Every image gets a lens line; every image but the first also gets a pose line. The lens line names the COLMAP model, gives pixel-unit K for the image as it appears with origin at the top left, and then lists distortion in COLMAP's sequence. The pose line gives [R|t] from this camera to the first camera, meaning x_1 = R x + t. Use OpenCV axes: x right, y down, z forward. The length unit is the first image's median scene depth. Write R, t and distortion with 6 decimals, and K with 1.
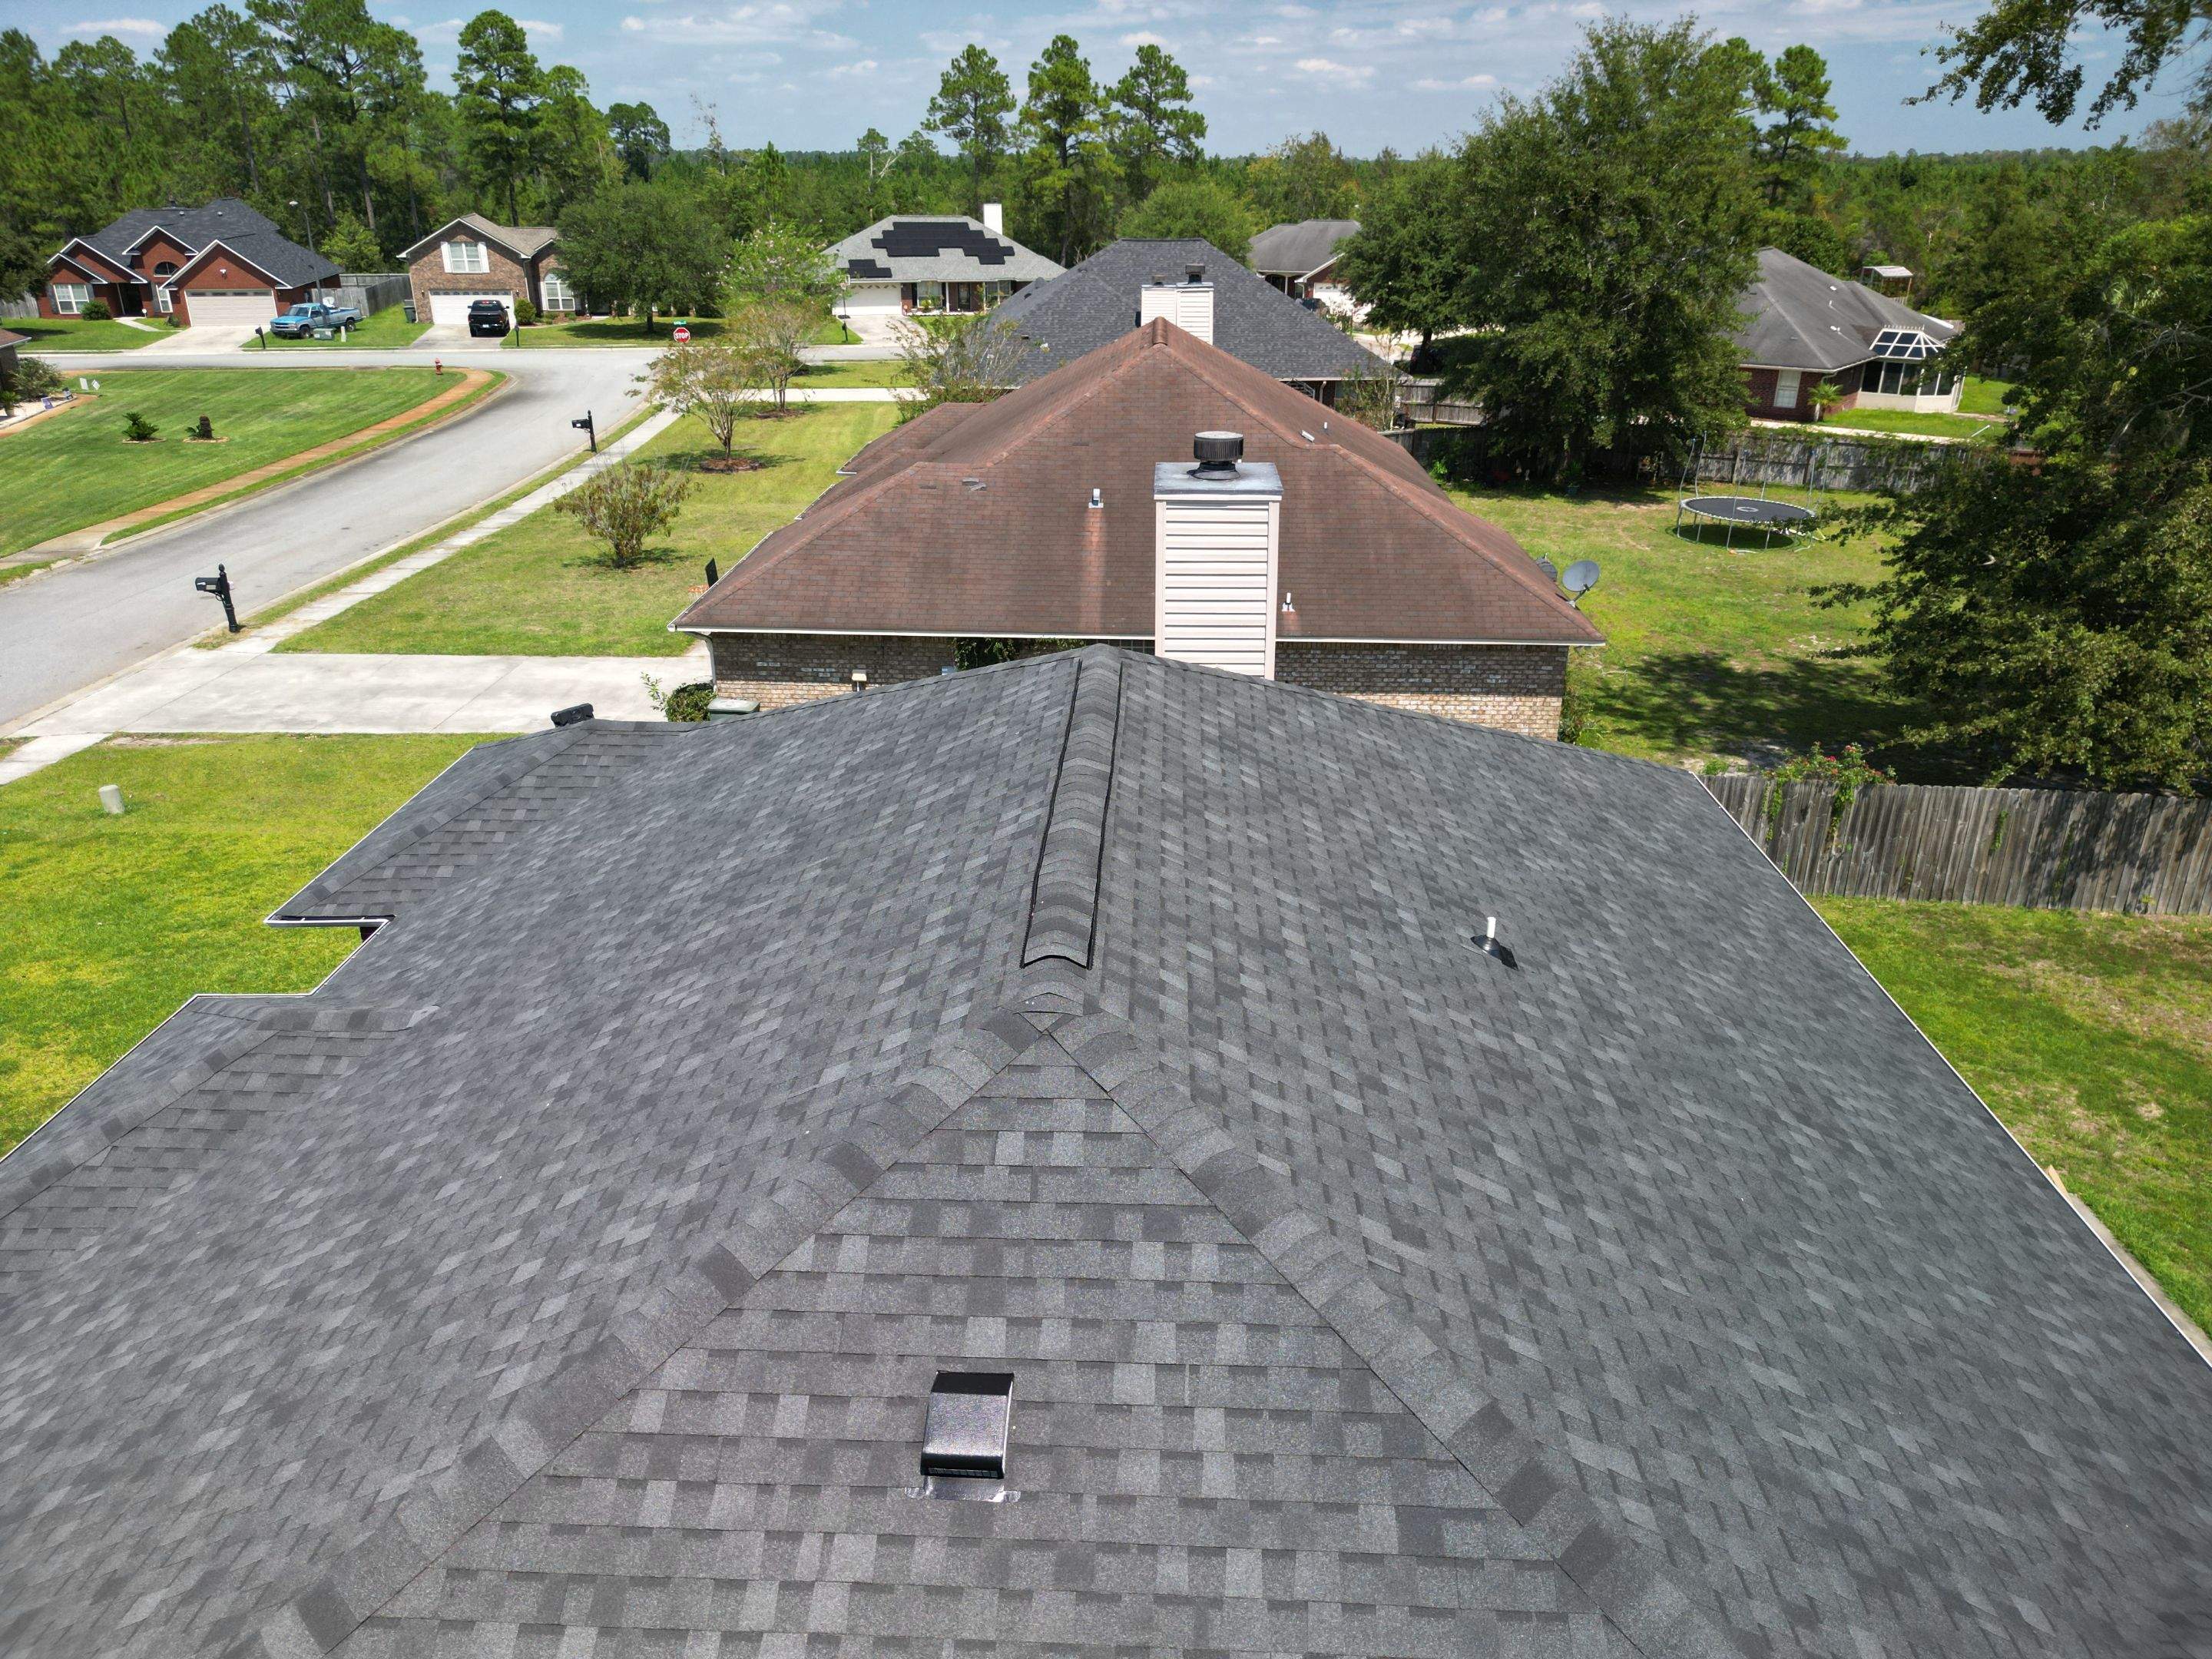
lens RADIAL K [[1550.7, 0, 1104.7], [0, 1550.7, 823.0], [0, 0, 1]] dist [0.064197, -0.061453]
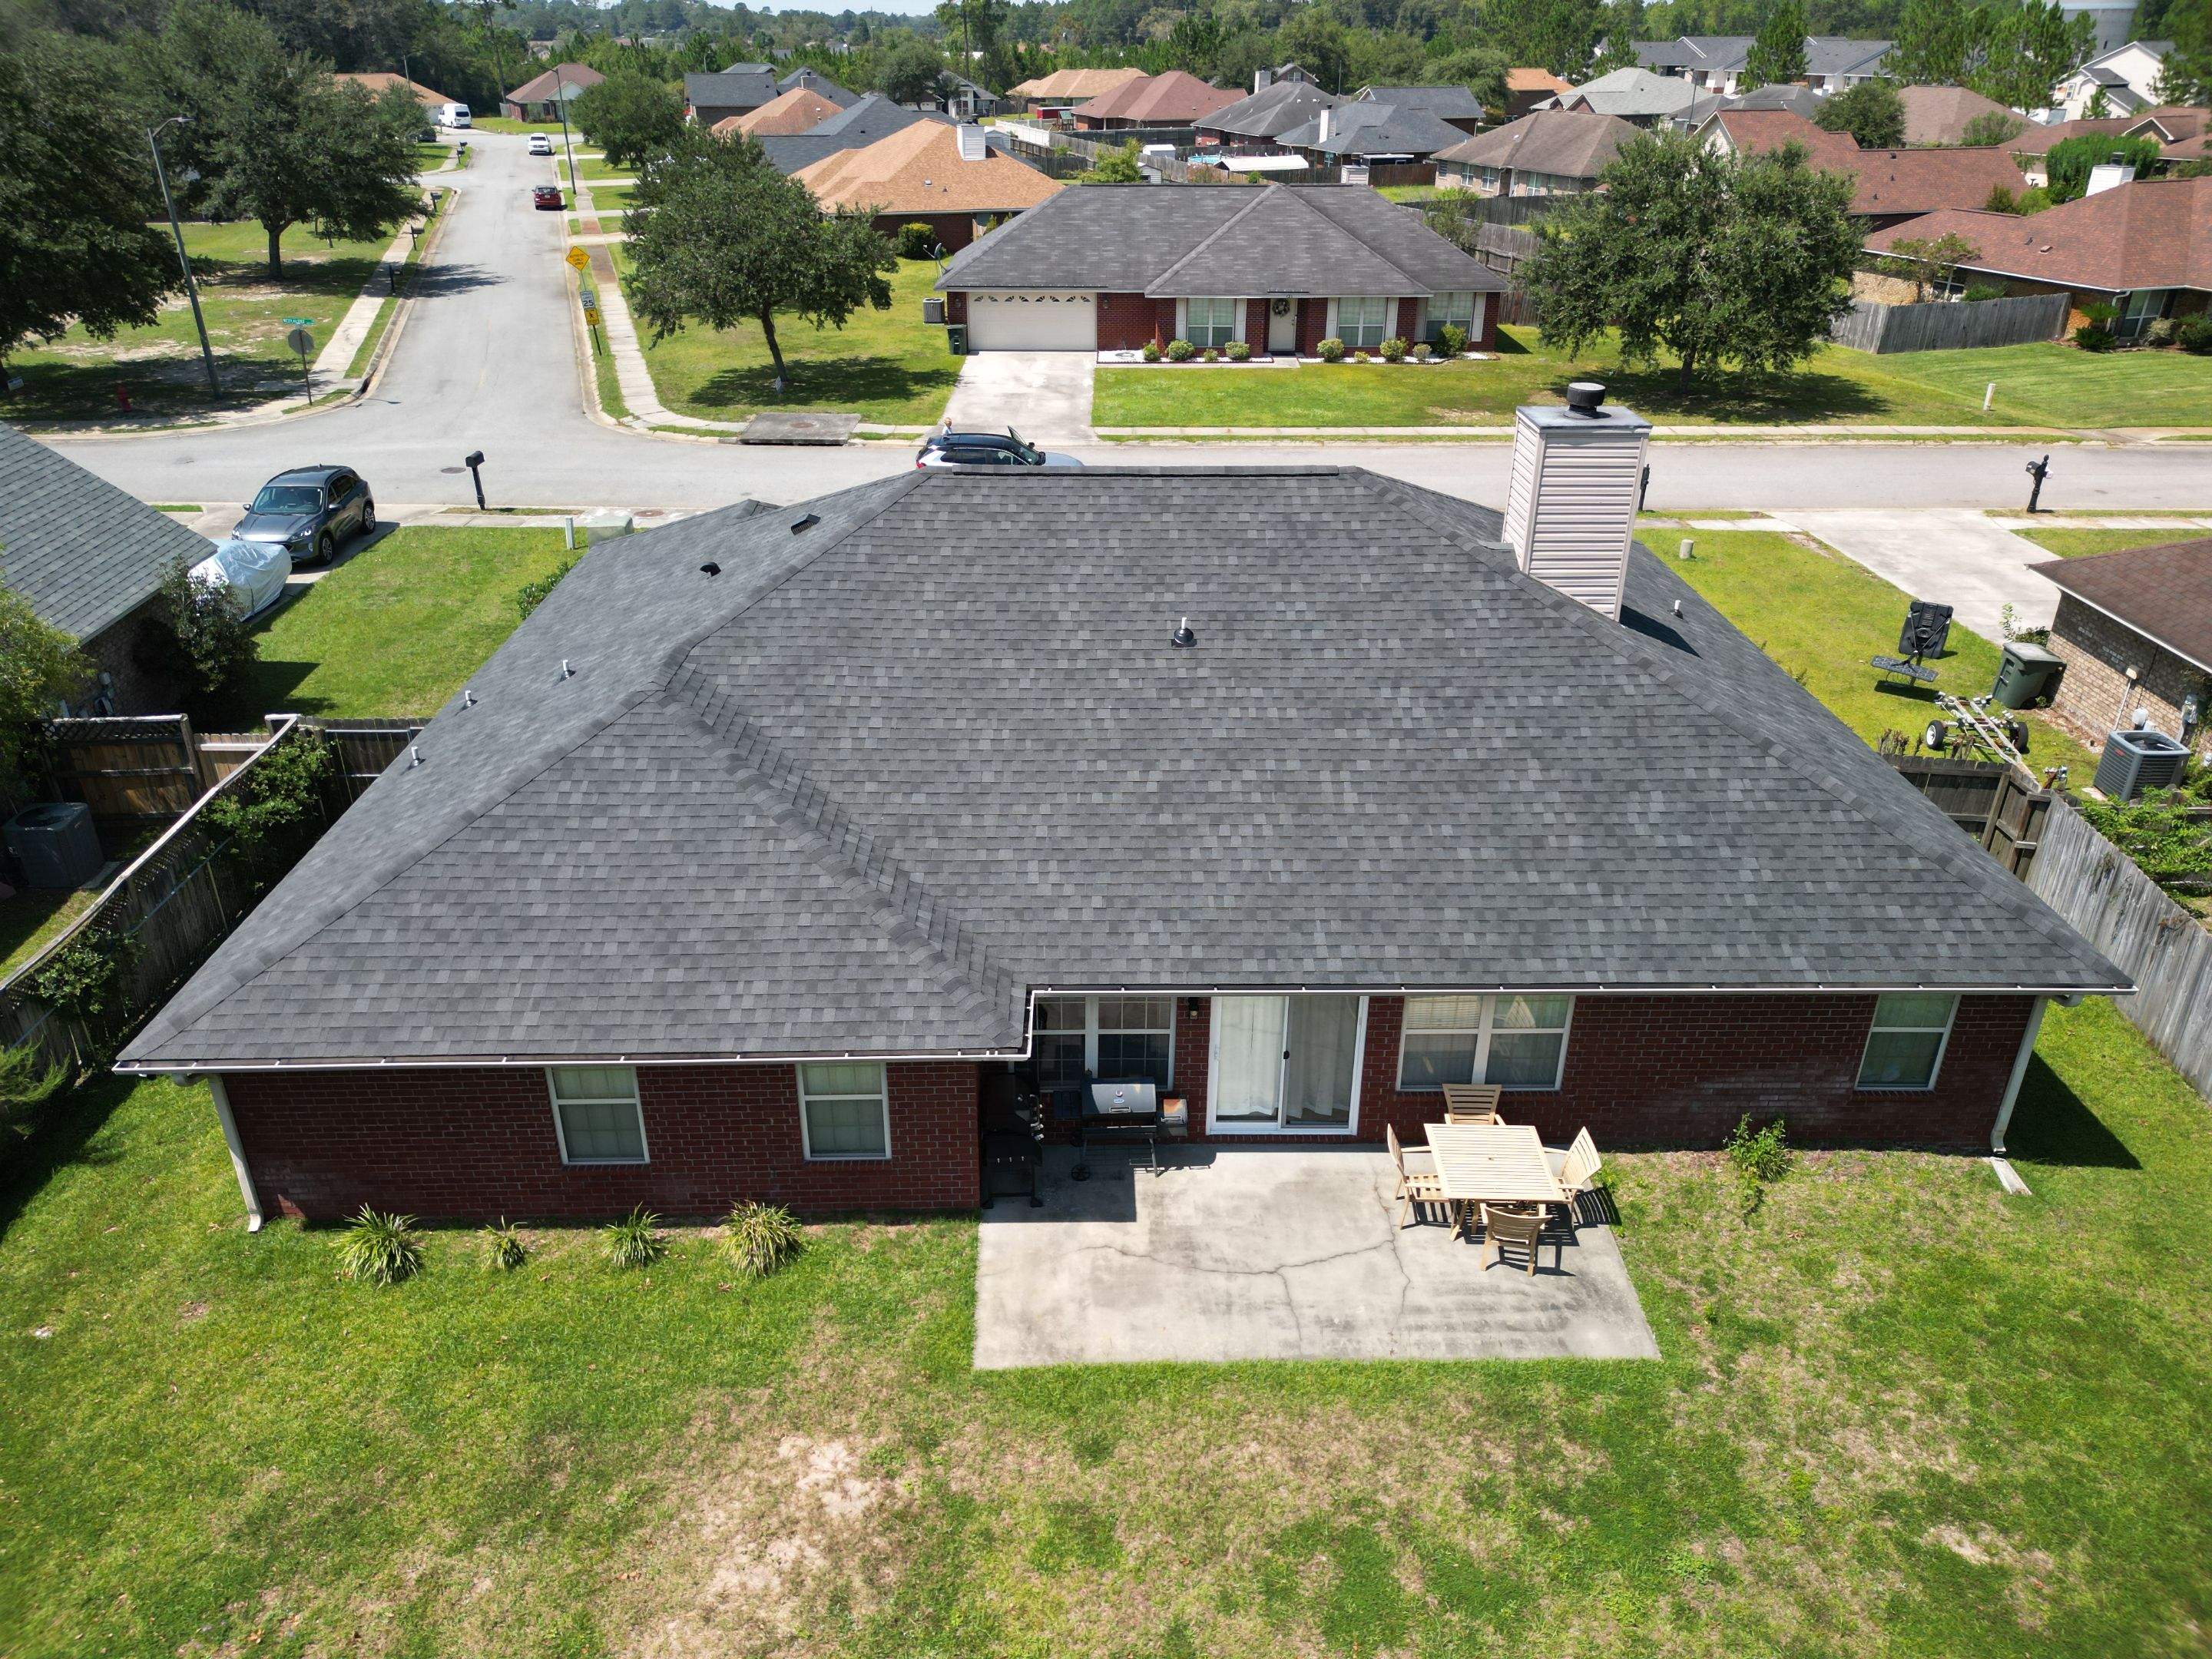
lens RADIAL K [[1550.7, 0, 1106.0], [0, 1550.7, 812.8], [0, 0, 1]] dist [0.064197, -0.061453]
pose [[0.058188, 0.441118, -0.895561, 0.949140], [-0.389107, 0.836155, 0.386576, -0.198631], [0.919353, 0.325975, 0.220296, 0.280781]]
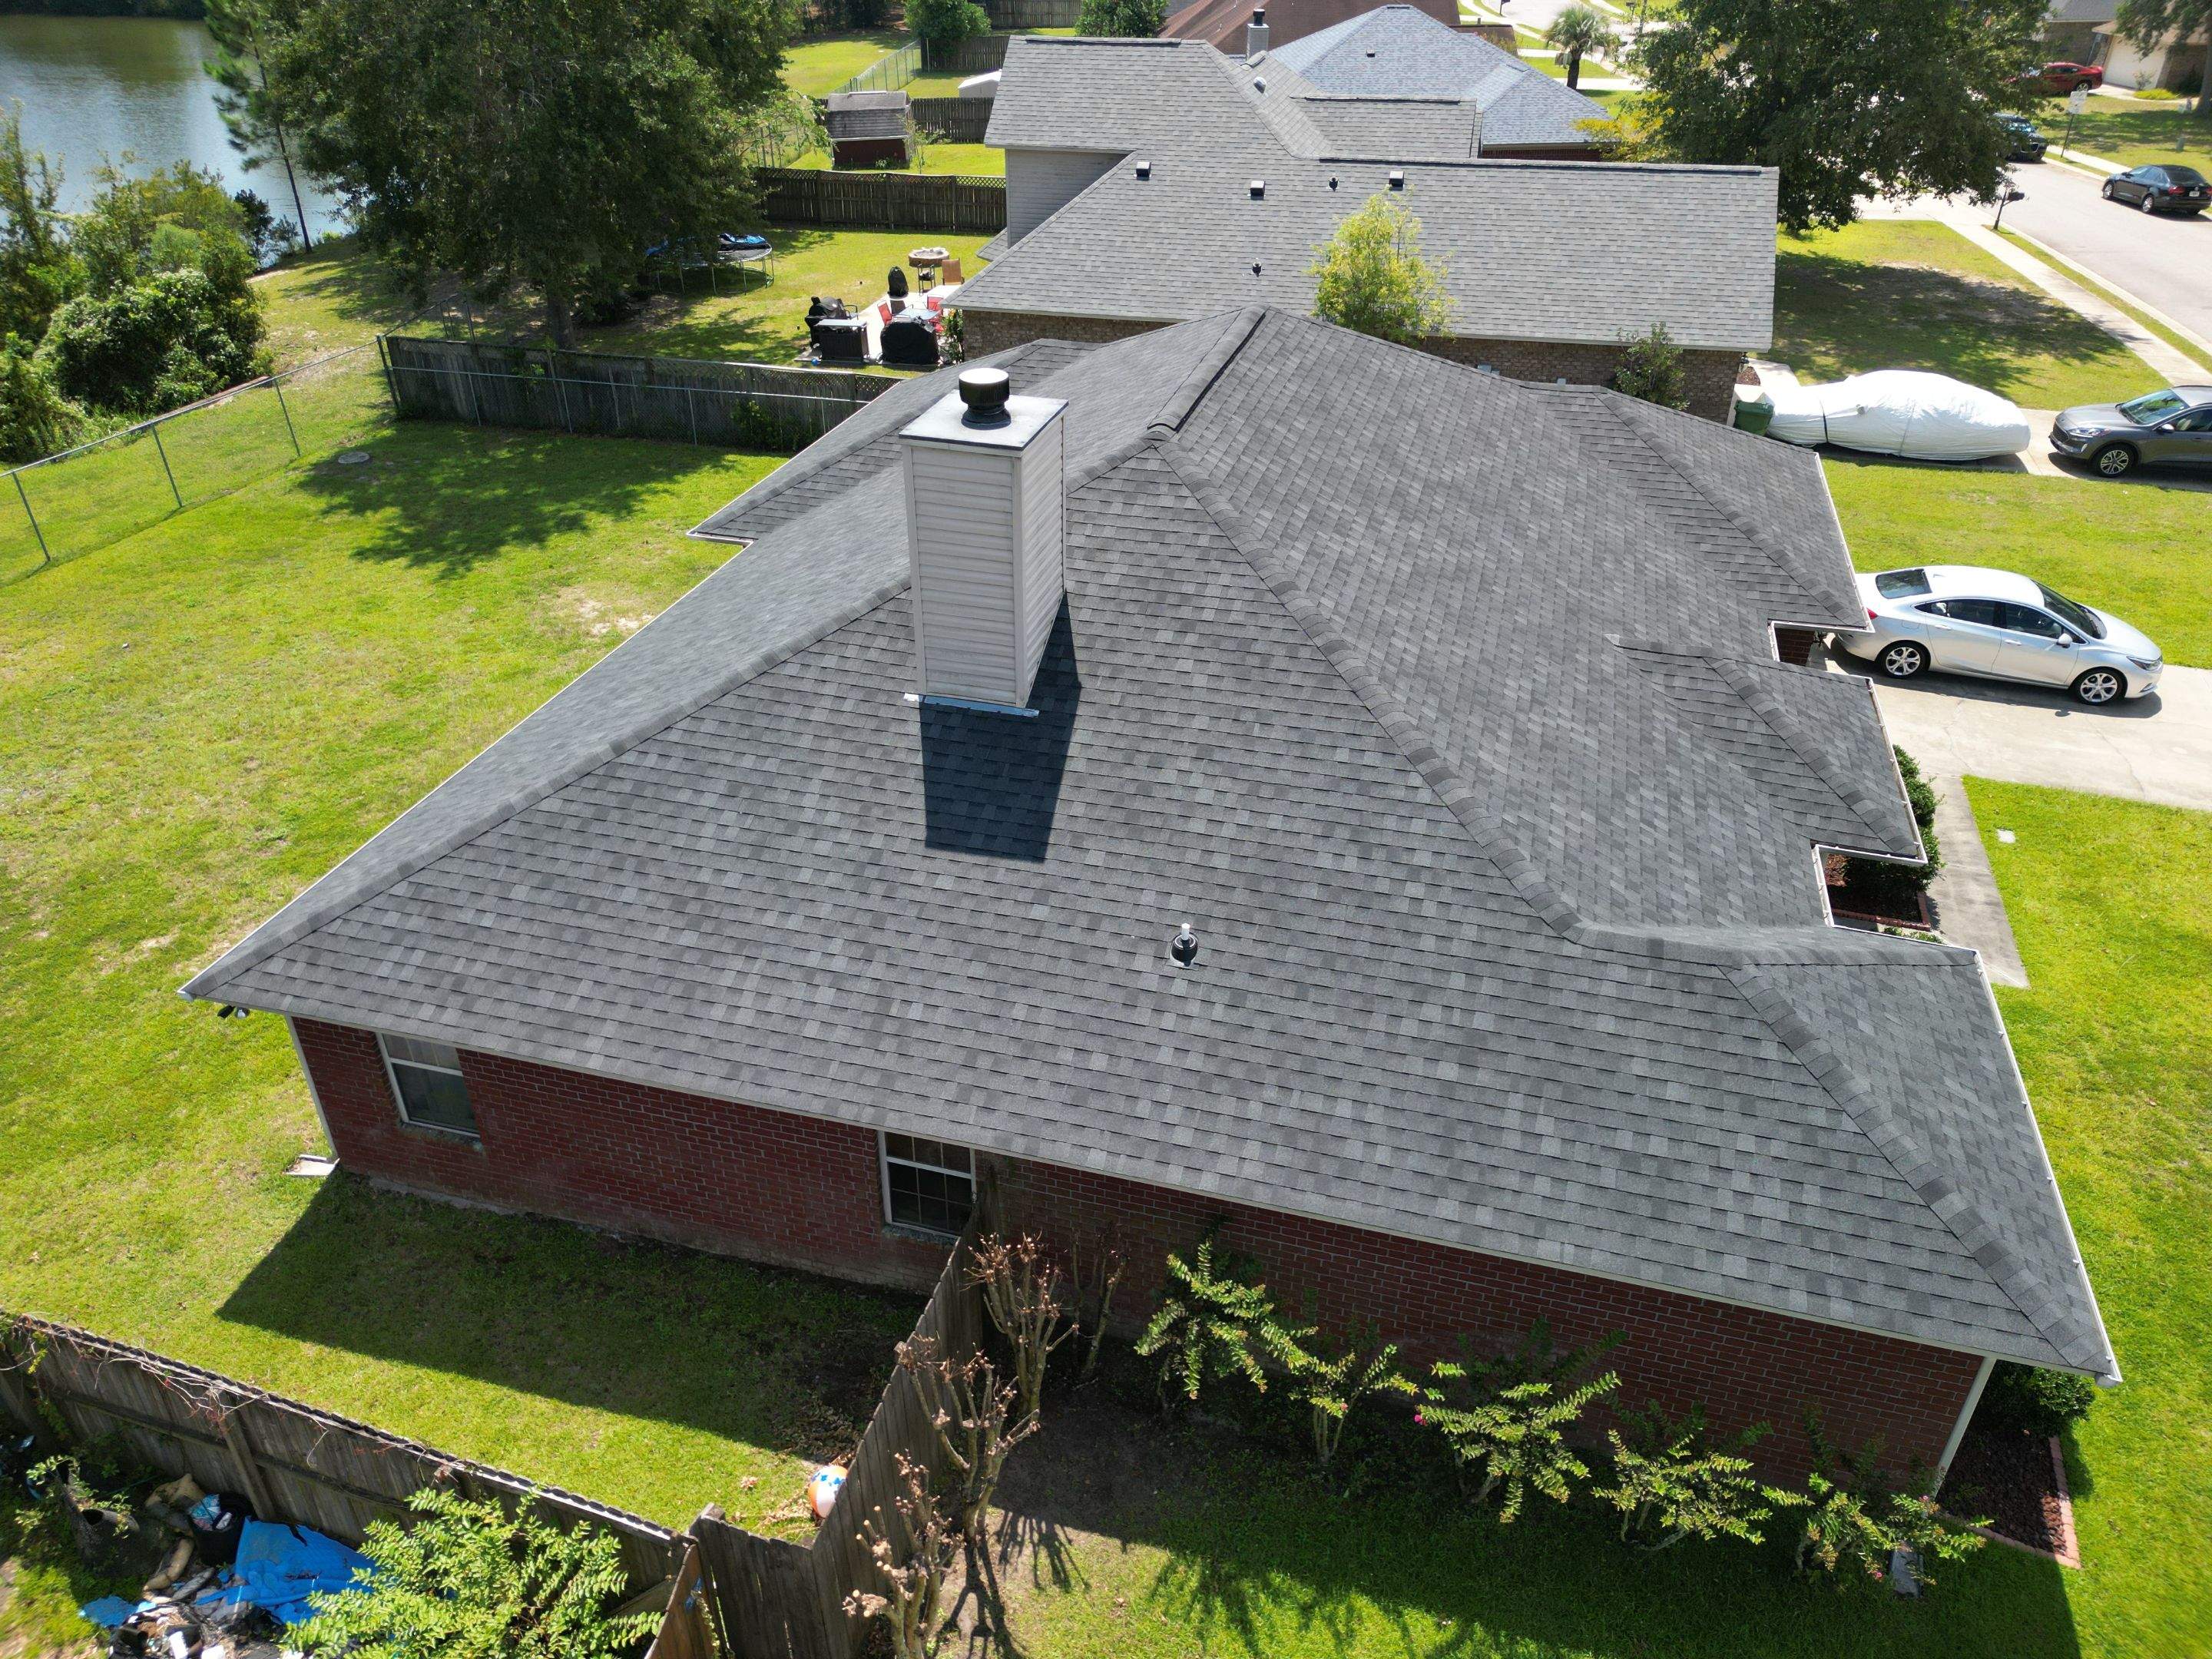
lens RADIAL K [[1550.7, 0, 1106.9], [0, 1550.7, 822.5], [0, 0, 1]] dist [0.064197, -0.061453]
pose [[-0.973300, -0.125733, 0.192036, -0.148035], [0.082610, 0.588687, 0.804129, -0.566075], [-0.214155, 0.798523, -0.562583, 1.152575]]
